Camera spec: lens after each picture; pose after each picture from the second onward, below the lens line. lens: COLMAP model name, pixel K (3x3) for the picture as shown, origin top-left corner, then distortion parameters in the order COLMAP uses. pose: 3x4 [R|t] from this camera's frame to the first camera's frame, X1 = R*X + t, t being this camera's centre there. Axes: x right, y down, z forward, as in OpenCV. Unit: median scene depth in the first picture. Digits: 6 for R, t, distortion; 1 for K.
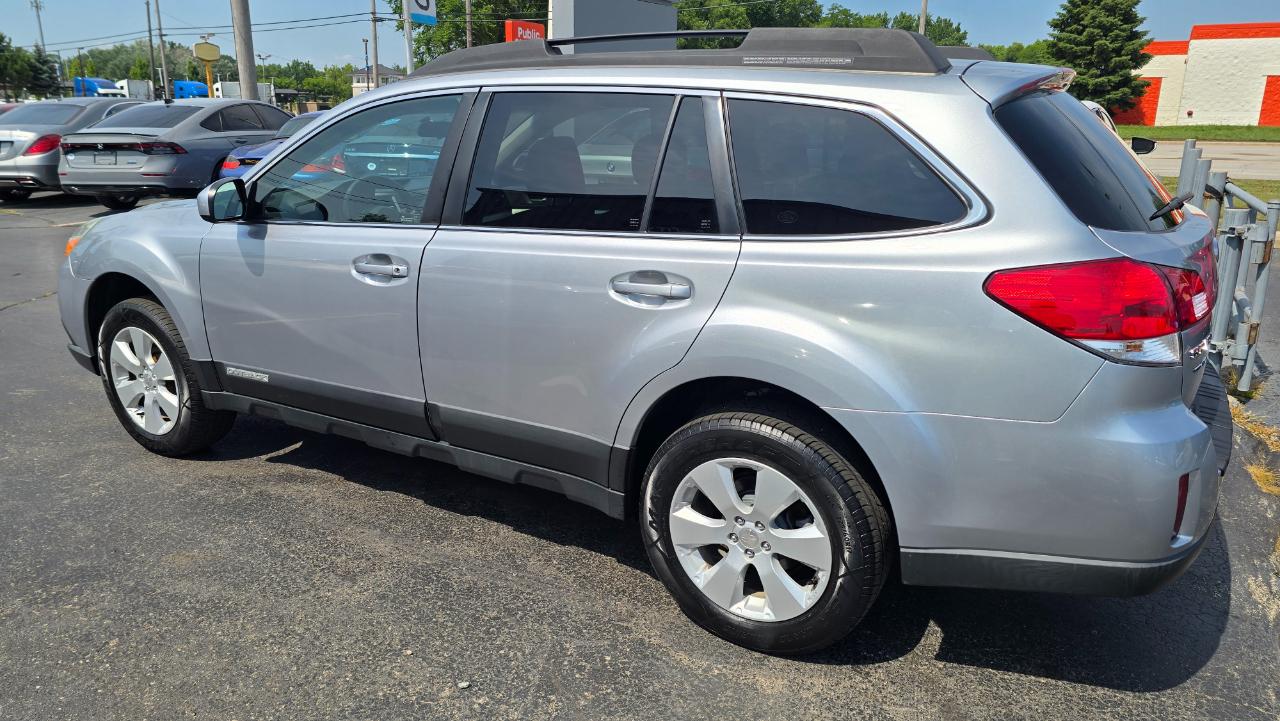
lens RADIAL K [[848.0, 0, 638.7], [0, 848.0, 351.7], [0, 0, 1]] dist [0.056089, -0.054687]
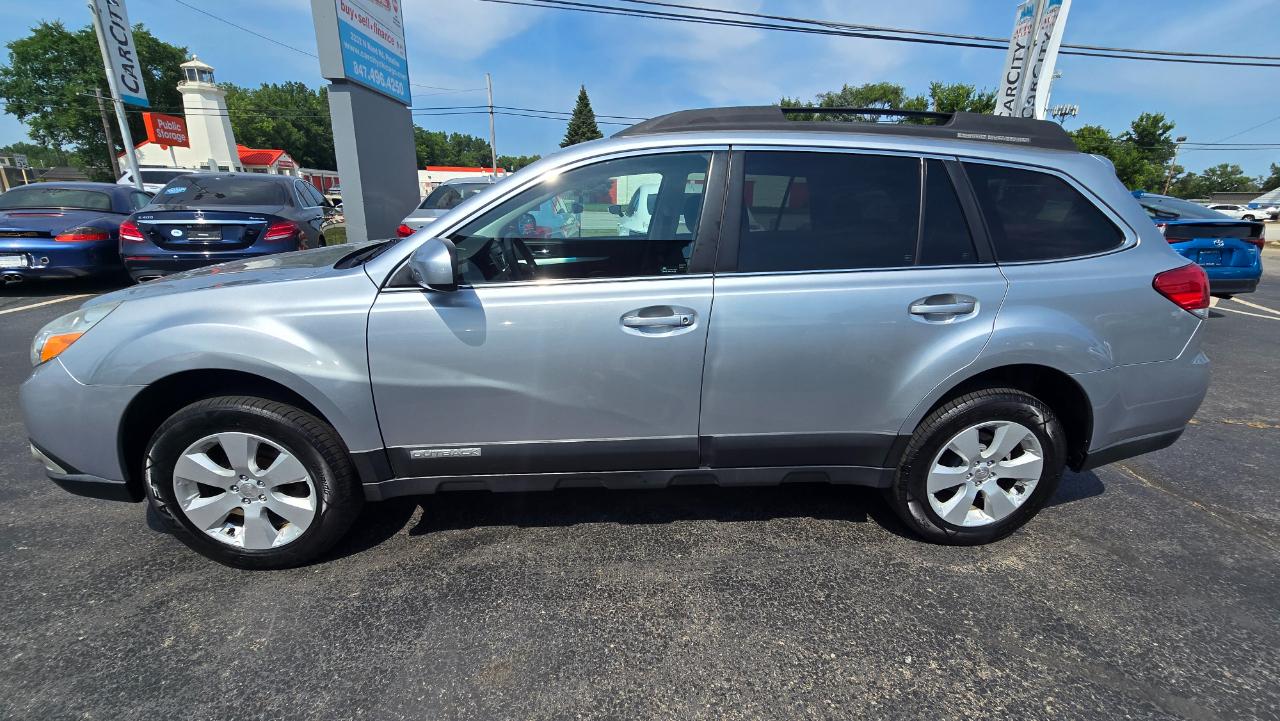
lens RADIAL K [[515.1, 0, 638.5], [0, 515.1, 366.3], [0, 0, 1]] dist [-0.004247, -0.000098]
pose [[0.825695, -0.165795, 0.539203, -0.660966], [0.139959, 0.986158, 0.088904, -0.100052], [-0.546480, 0.002059, 0.837470, 0.487145]]
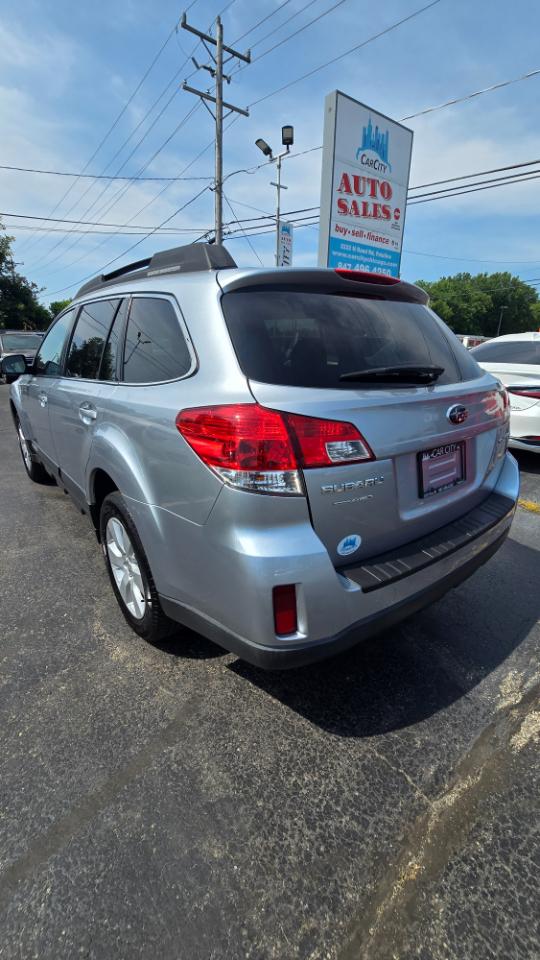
lens RADIAL K [[388.6, 0, 268.8], [0, 388.6, 476.4], [0, 0, 1]] dist [-0.001049, -0.000188]
pose [[0.933012, 0.122254, -0.338442, 0.517277], [-0.108068, 0.992299, 0.060525, -0.027107], [0.343235, -0.019896, 0.939039, 0.316596]]
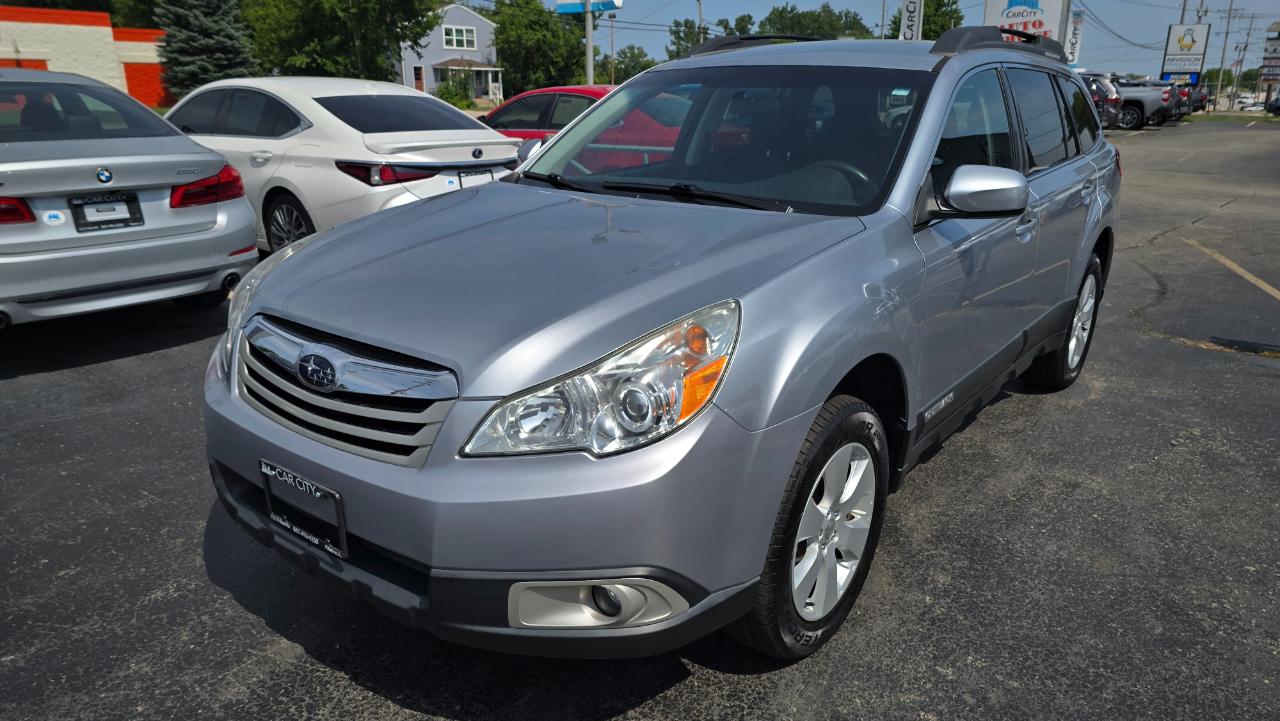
lens RADIAL K [[853.9, 0, 636.5], [0, 853.9, 367.1], [0, 0, 1]] dist [0.049185, -0.049900]
pose [[0.141677, -0.301771, 0.942795, -1.471441], [0.270291, 0.928004, 0.256419, -0.347517], [-0.952297, 0.218500, 0.213043, 1.269020]]
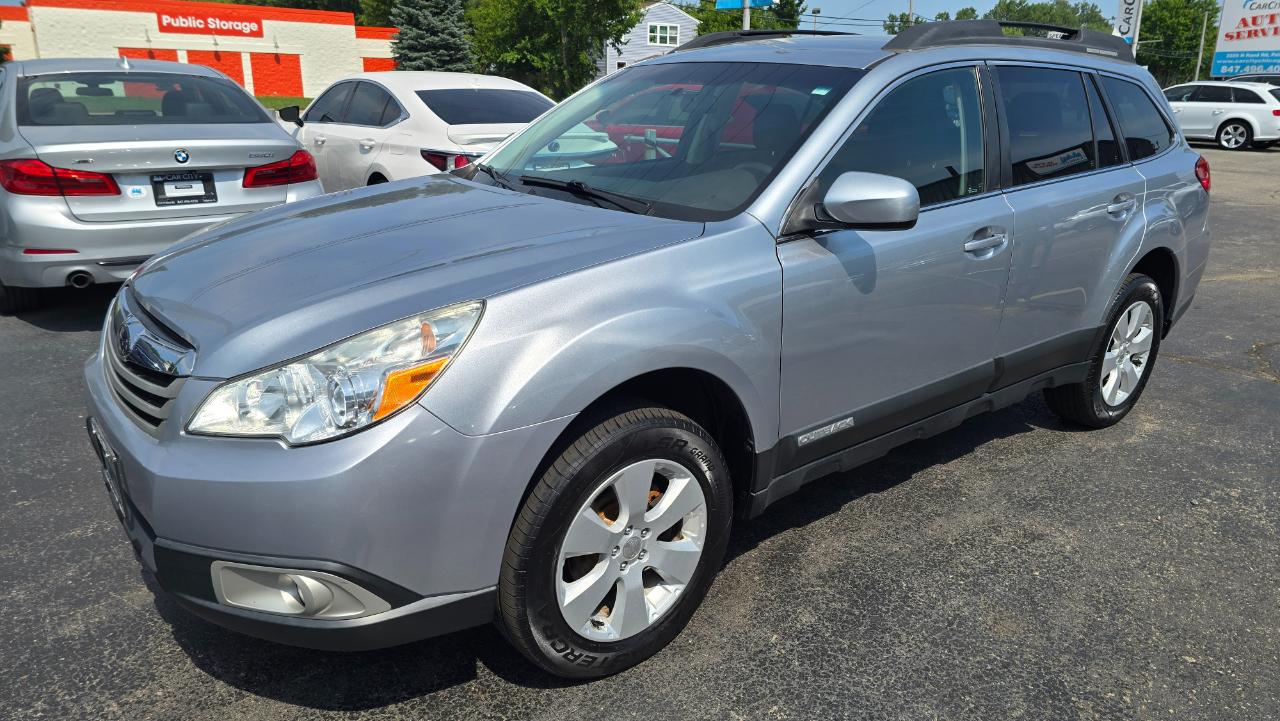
lens RADIAL K [[848.0, 0, 638.7], [0, 848.0, 351.7], [0, 0, 1]] dist [0.056089, -0.054687]
pose [[0.361066, -0.272880, 0.891722, -1.361366], [0.244180, 0.950531, 0.192006, -0.262905], [-0.900004, 0.148414, 0.409836, 0.962579]]
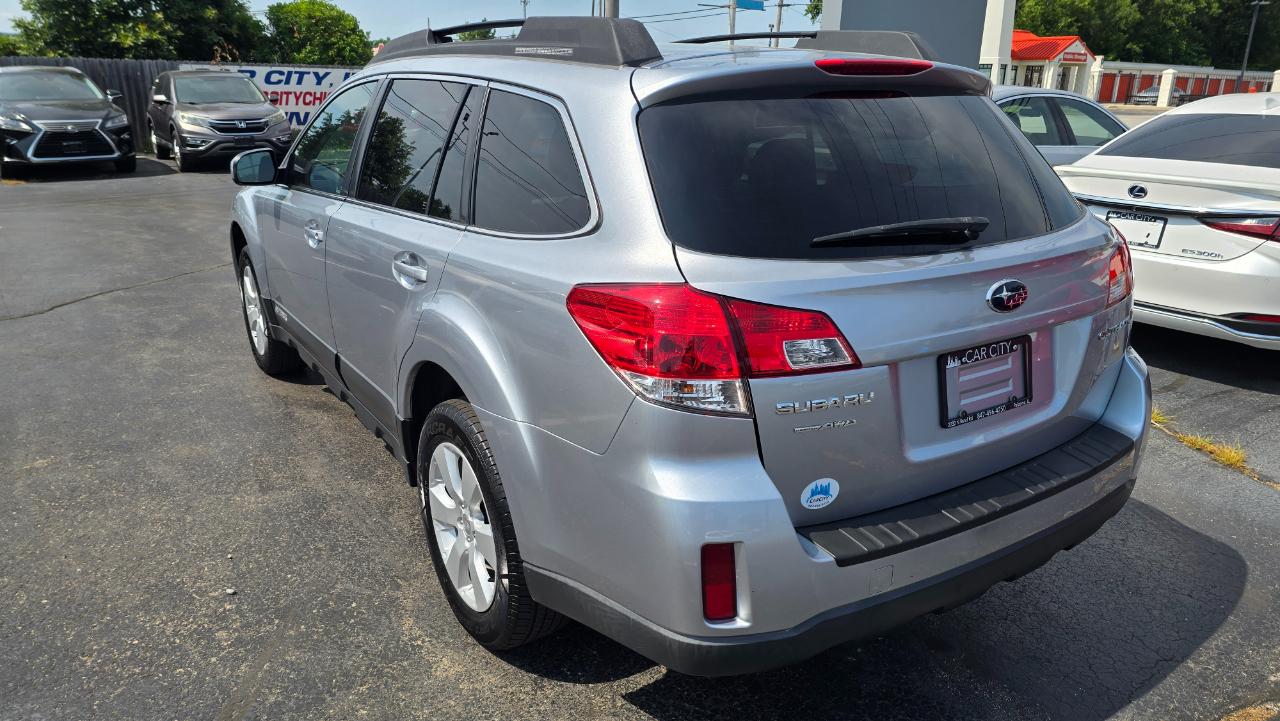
lens RADIAL K [[848.0, 0, 638.7], [0, 848.0, 351.7], [0, 0, 1]] dist [0.056089, -0.054687]
pose [[0.898515, 0.139721, -0.416111, 0.587006], [-0.133082, 0.990079, 0.045080, -0.047917], [0.418281, 0.014872, 0.908196, 0.133800]]
